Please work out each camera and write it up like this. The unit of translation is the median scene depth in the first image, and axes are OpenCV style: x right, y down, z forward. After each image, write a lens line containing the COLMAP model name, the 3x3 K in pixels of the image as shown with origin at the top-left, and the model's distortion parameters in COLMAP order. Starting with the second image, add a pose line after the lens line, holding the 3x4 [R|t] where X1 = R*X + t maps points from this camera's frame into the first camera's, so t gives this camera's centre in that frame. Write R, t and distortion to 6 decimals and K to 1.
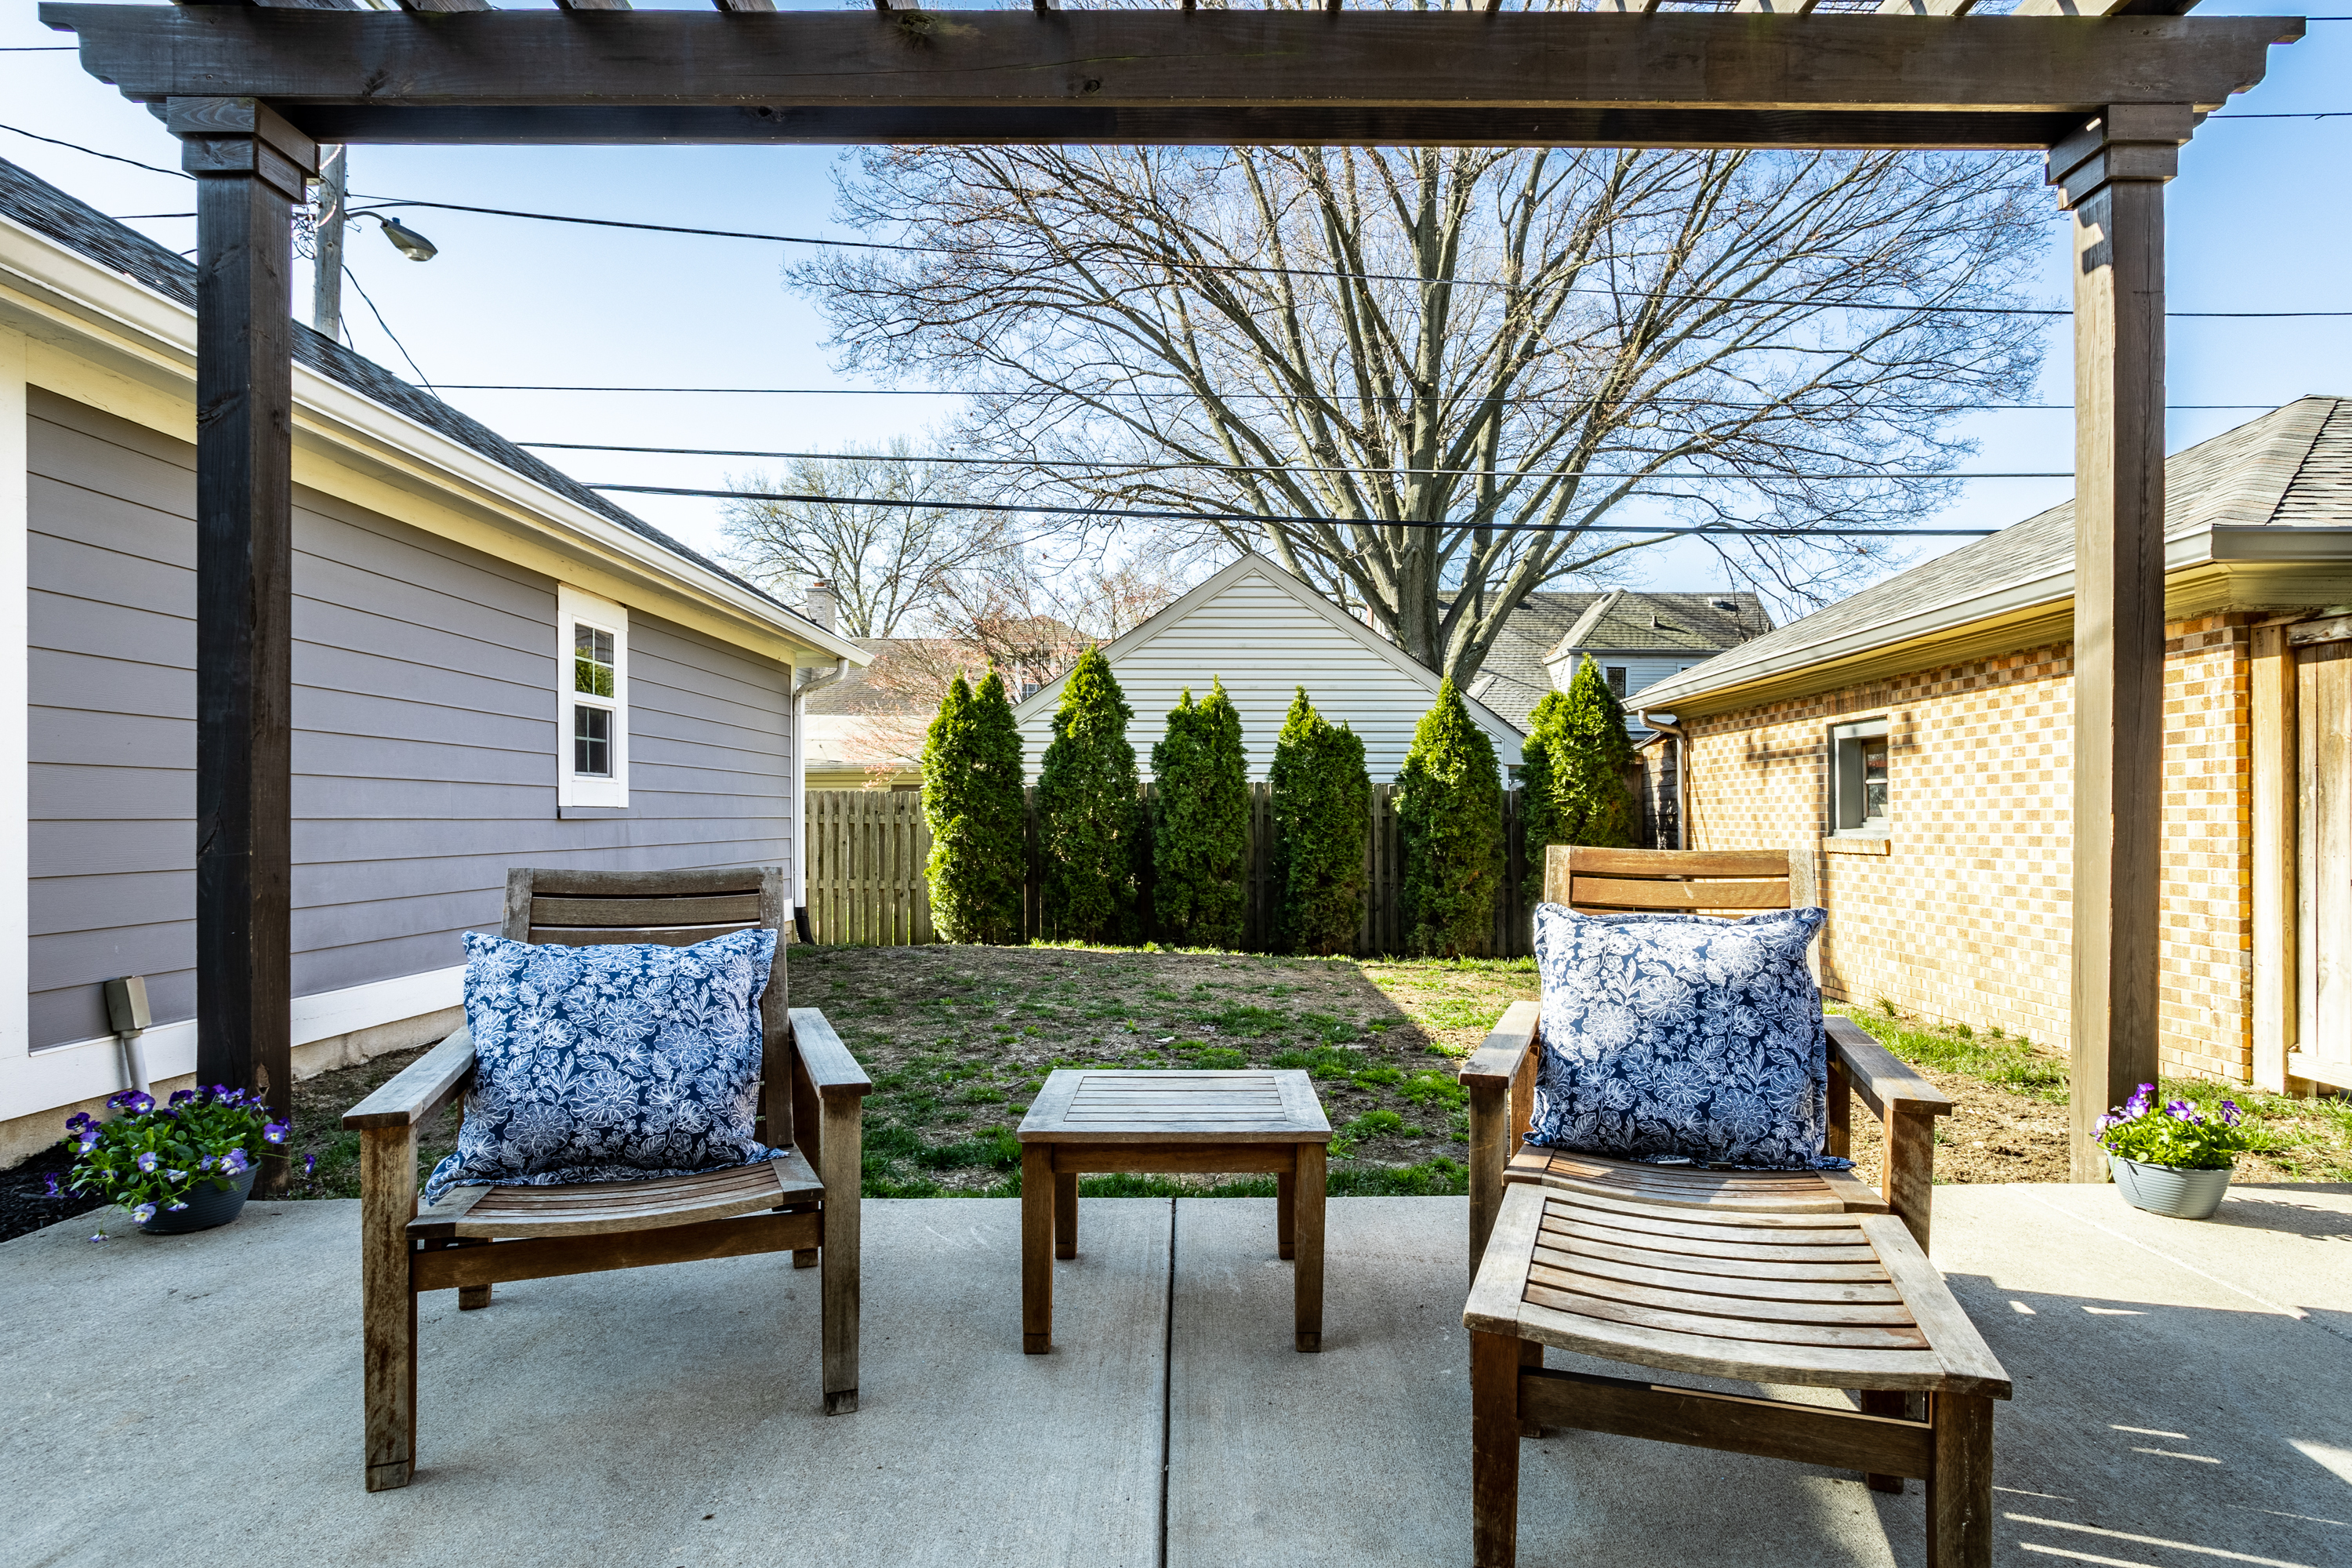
lens RADIAL K [[1215.6, 0, 1171.4], [0, 1215.6, 826.2], [0, 0, 1]] dist [-0.073589, 0.040680]
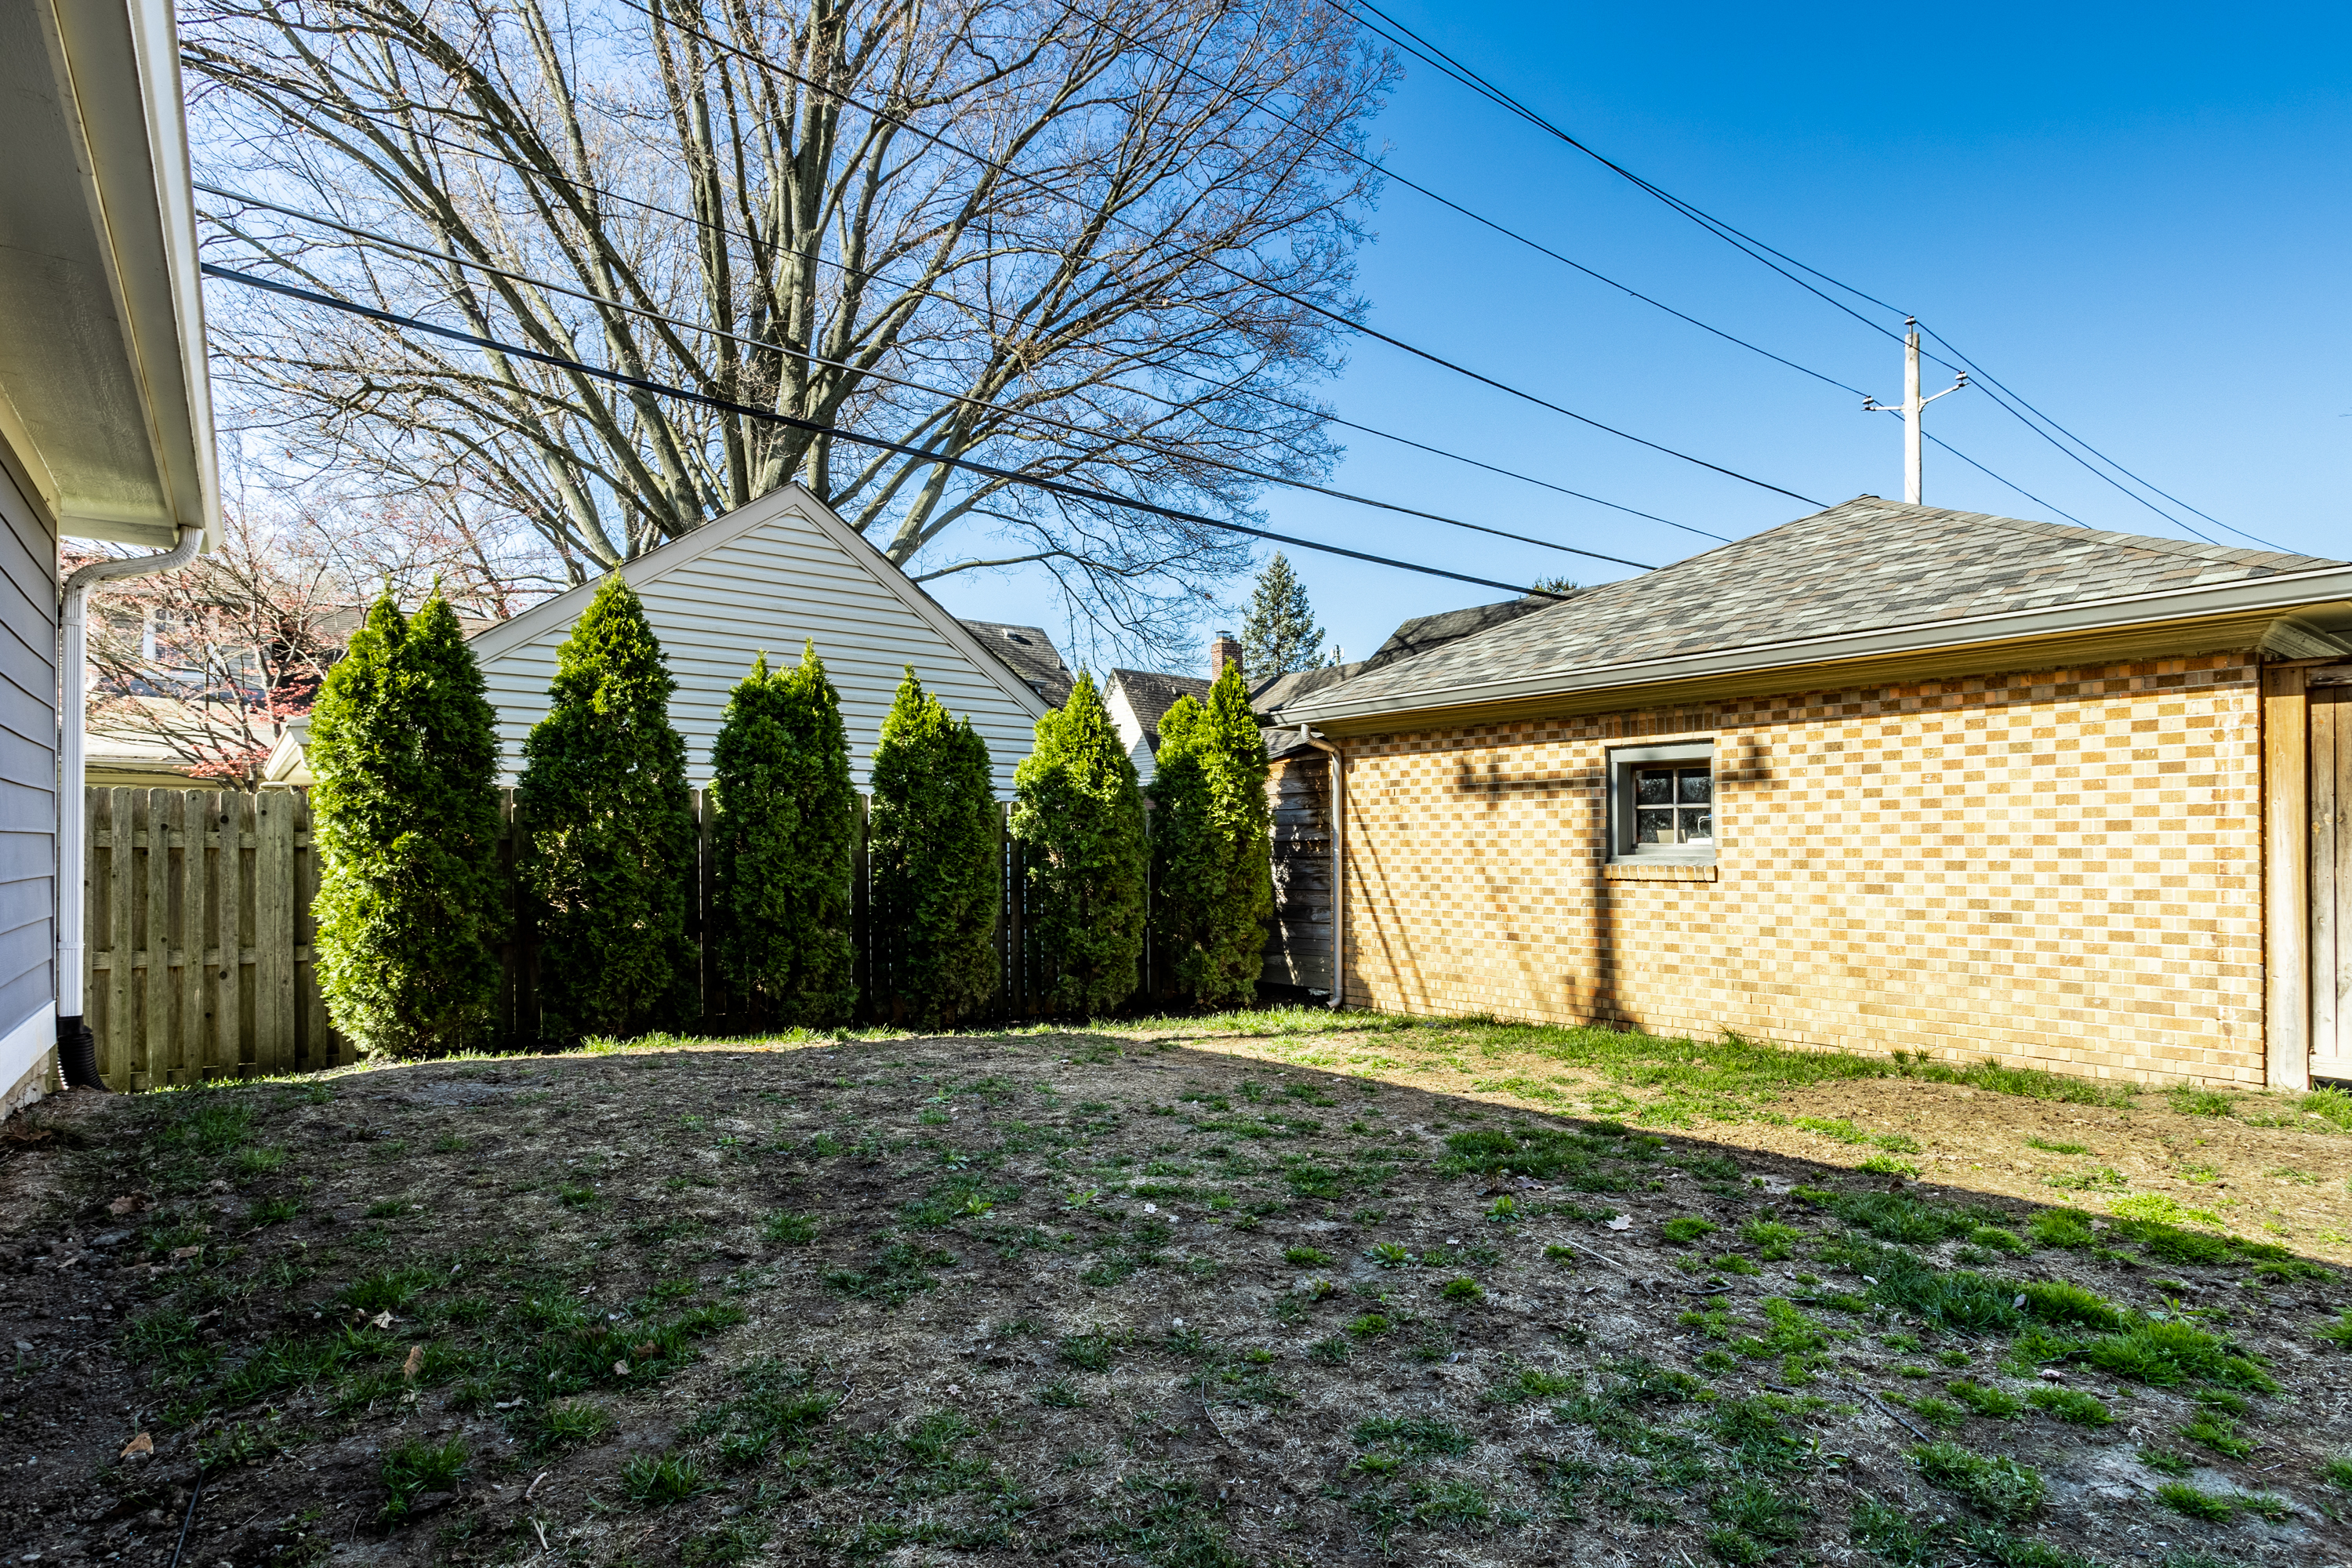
lens RADIAL K [[1215.6, 0, 1171.4], [0, 1215.6, 826.2], [0, 0, 1]] dist [-0.073589, 0.040680]
pose [[0.786641, 0.014324, 0.617245, -0.303584], [0.000951, 0.999702, -0.024411, 0.002131], [-0.617410, 0.019789, 0.786392, 0.420306]]
